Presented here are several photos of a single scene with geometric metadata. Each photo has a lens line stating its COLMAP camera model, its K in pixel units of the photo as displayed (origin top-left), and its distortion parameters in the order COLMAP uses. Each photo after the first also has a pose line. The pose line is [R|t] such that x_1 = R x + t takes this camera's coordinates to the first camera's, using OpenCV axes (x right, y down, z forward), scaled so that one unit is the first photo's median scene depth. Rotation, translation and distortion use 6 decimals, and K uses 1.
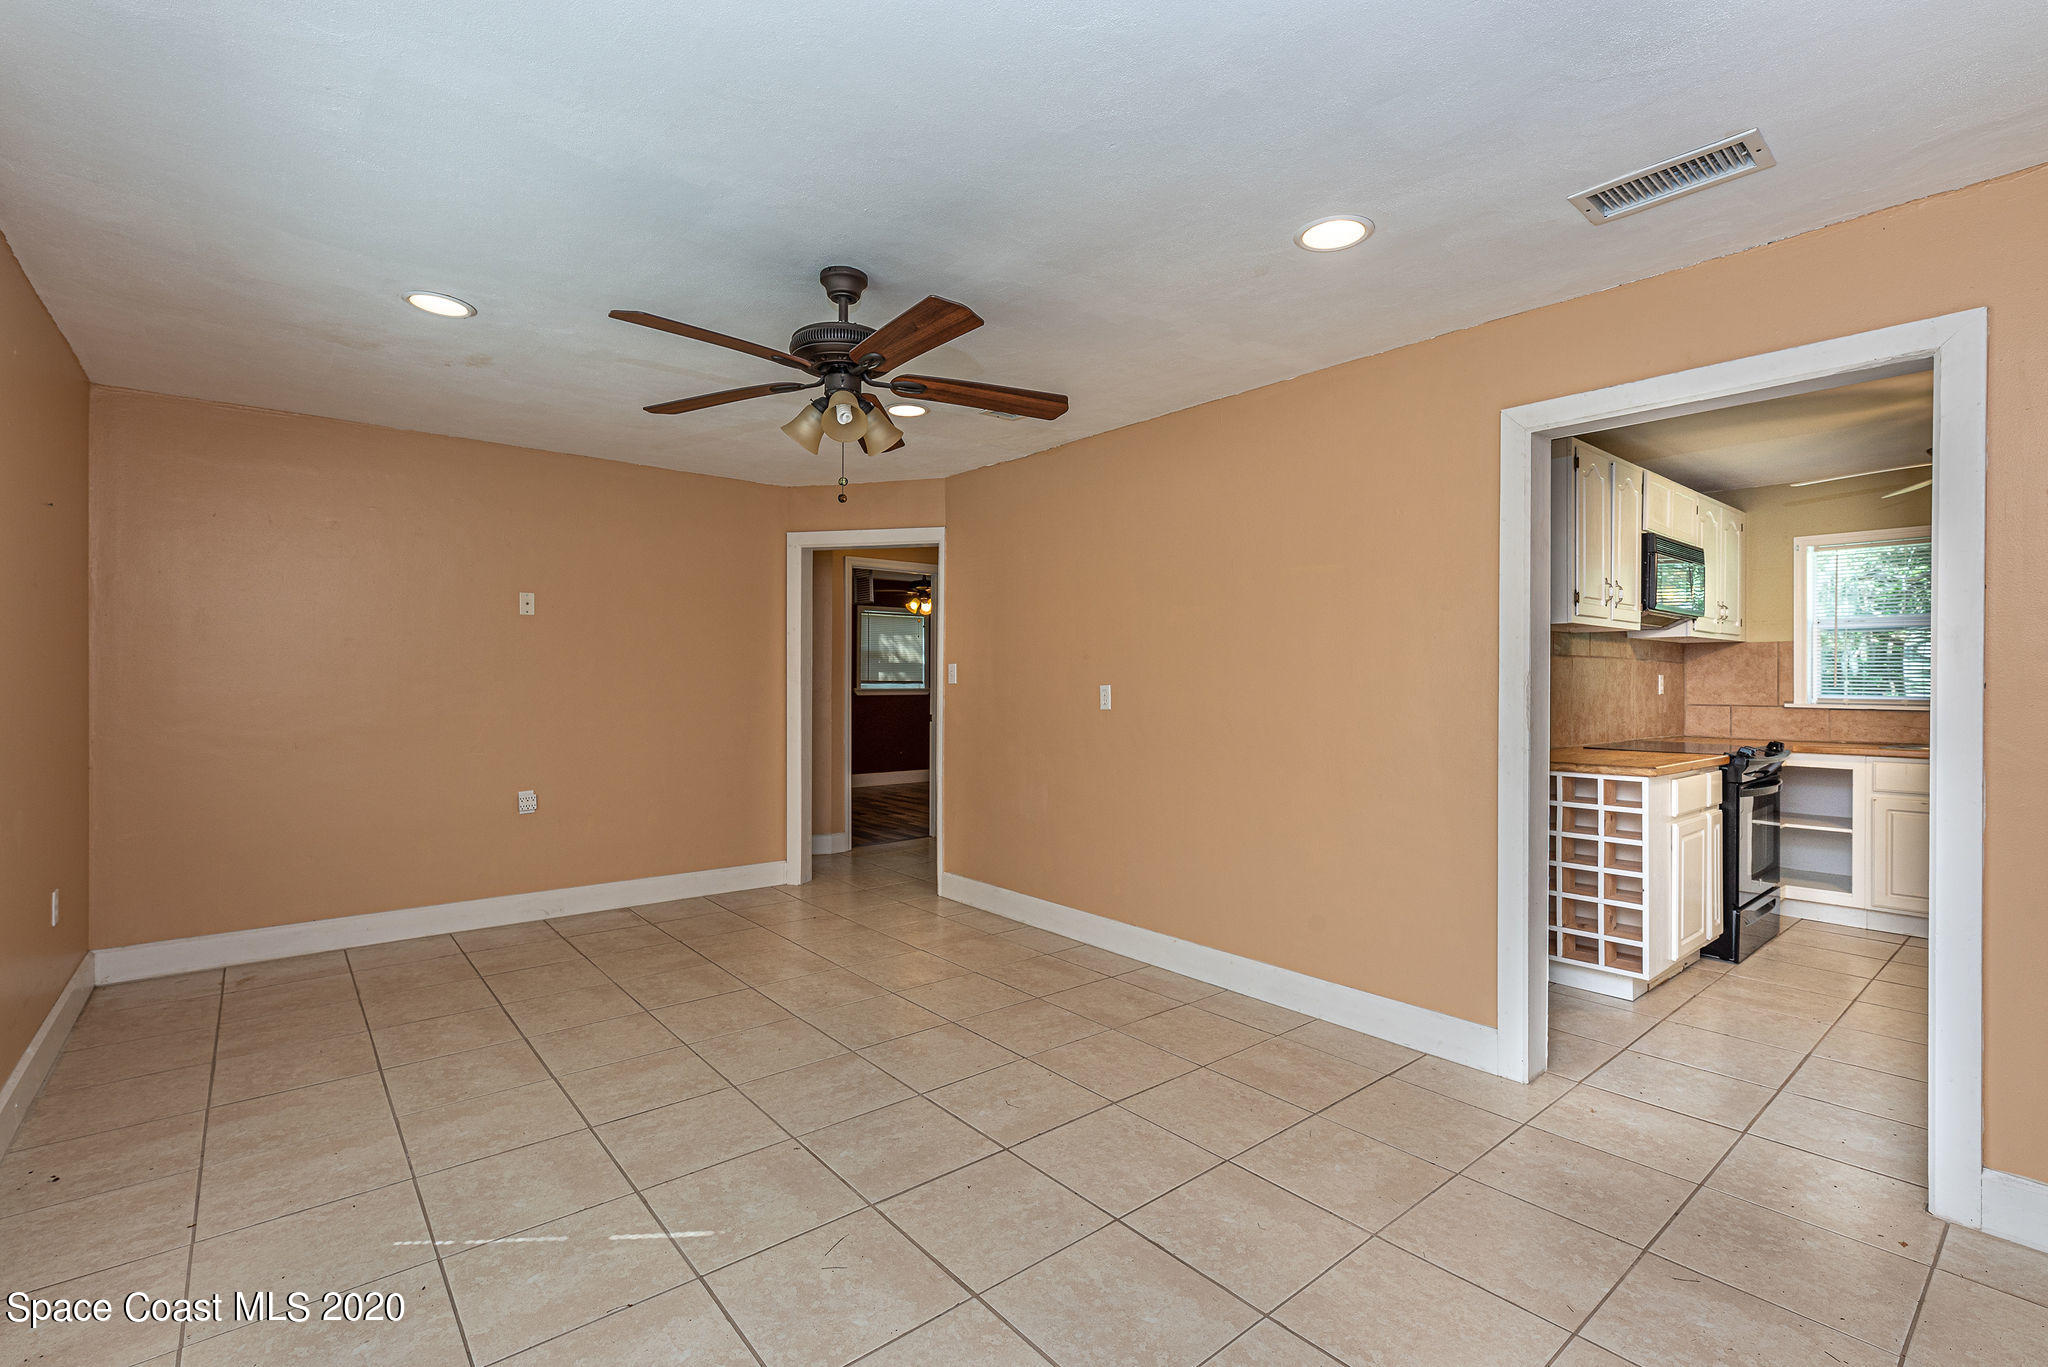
lens RADIAL K [[904.9, 0, 1024.0], [0, 904.9, 683.5], [0, 0, 1]] dist [0.001858, 0.000202]
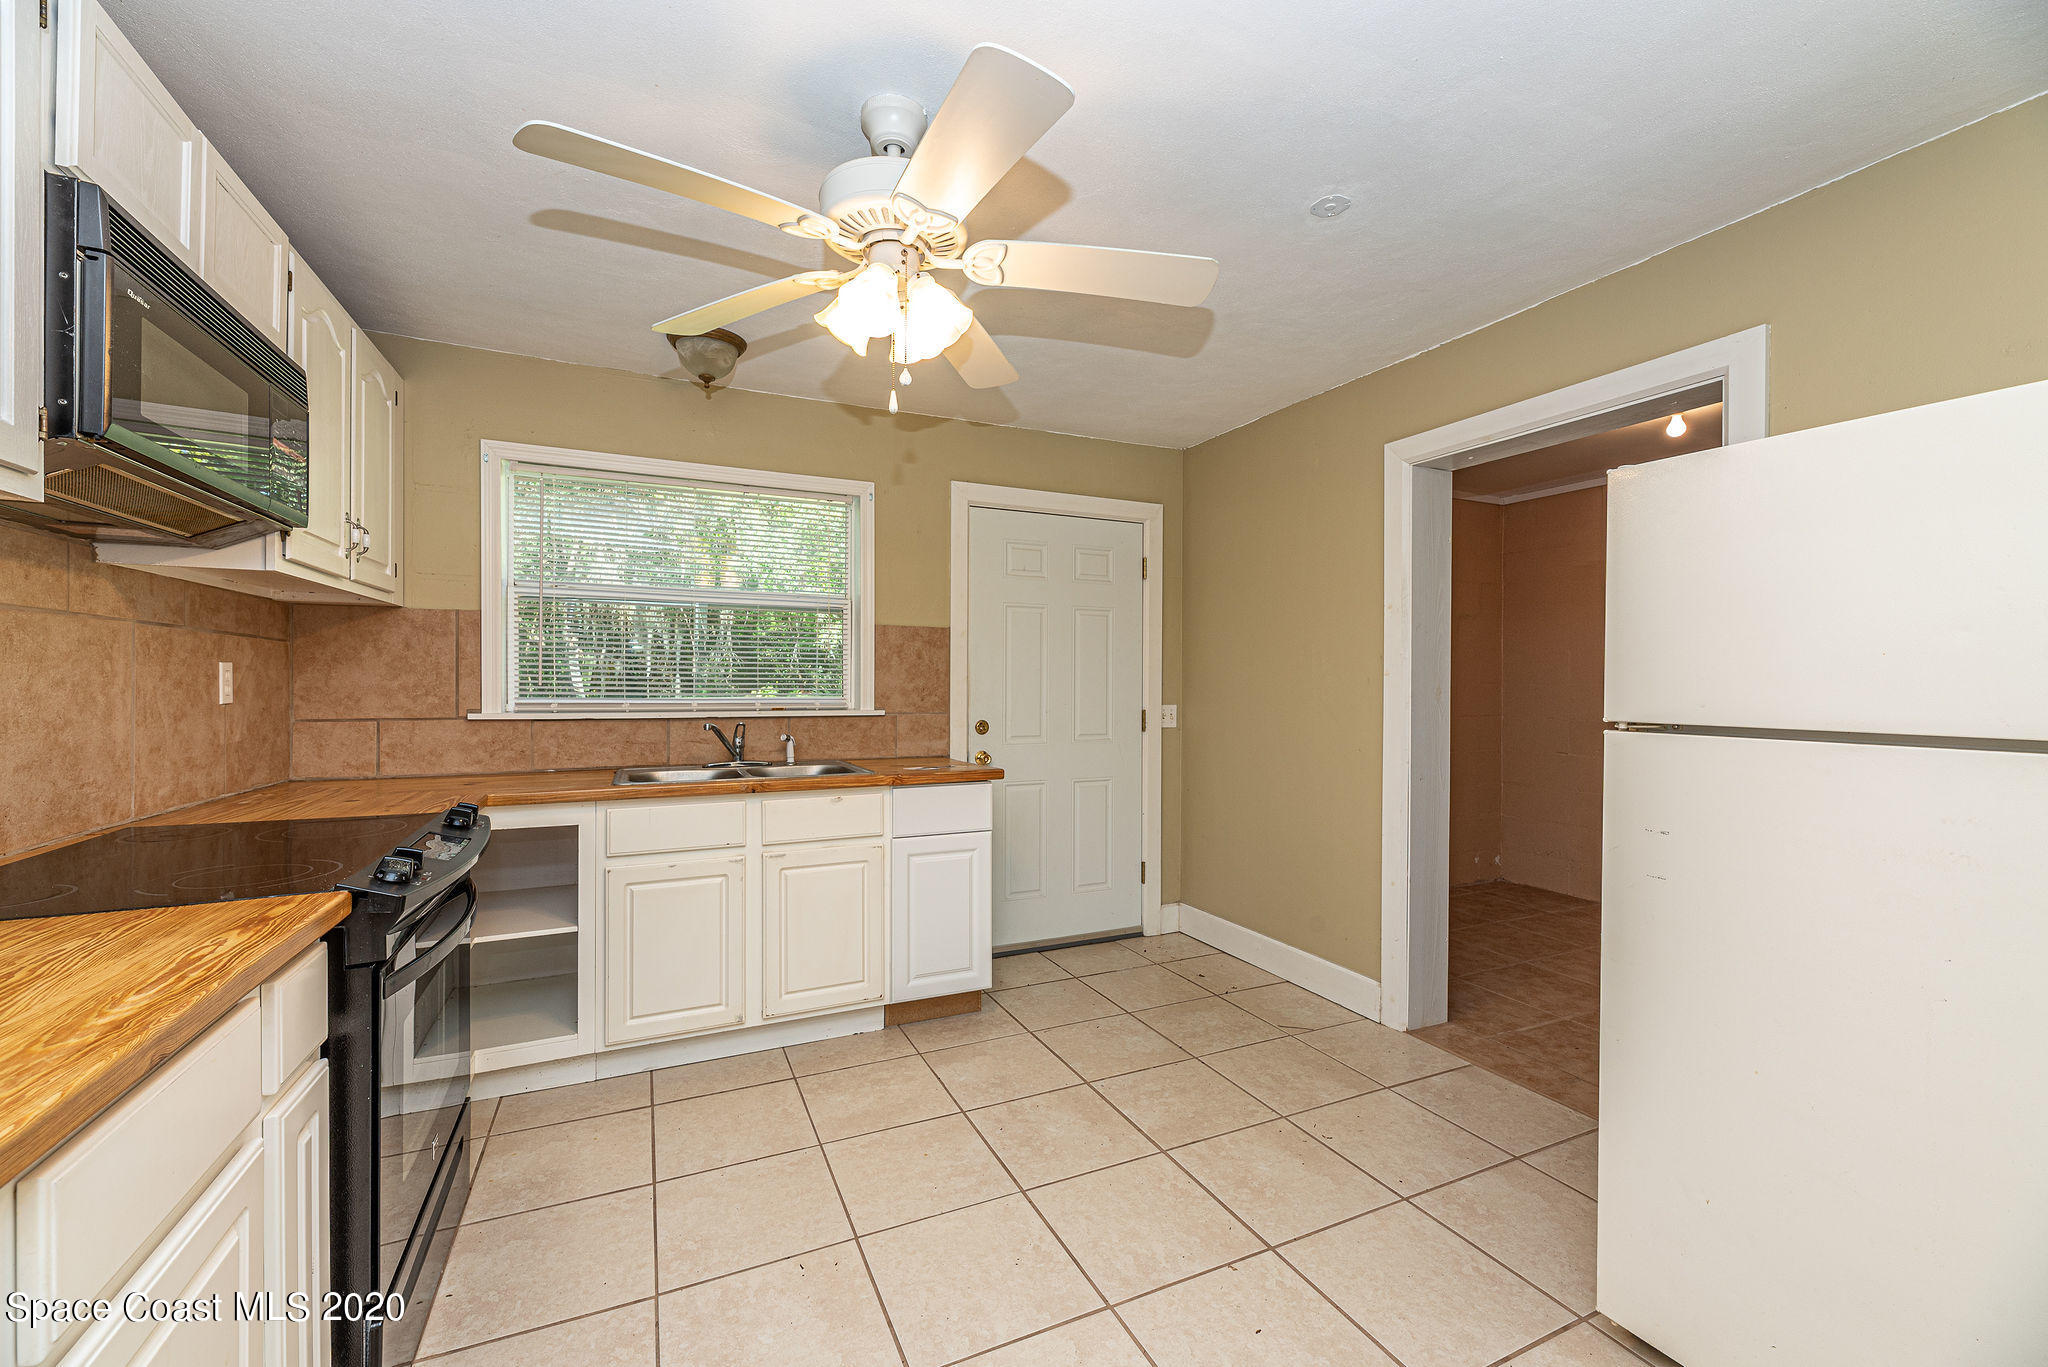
lens RADIAL K [[827.4, 0, 1024.0], [0, 827.4, 683.5], [0, 0, 1]] dist [0.001437, 0.000434]
pose [[0.258236, -0.006192, 0.966062, 0.414166], [-0.002051, 0.999974, 0.006958, -0.002525], [-0.966080, -0.003778, 0.258216, 0.513997]]
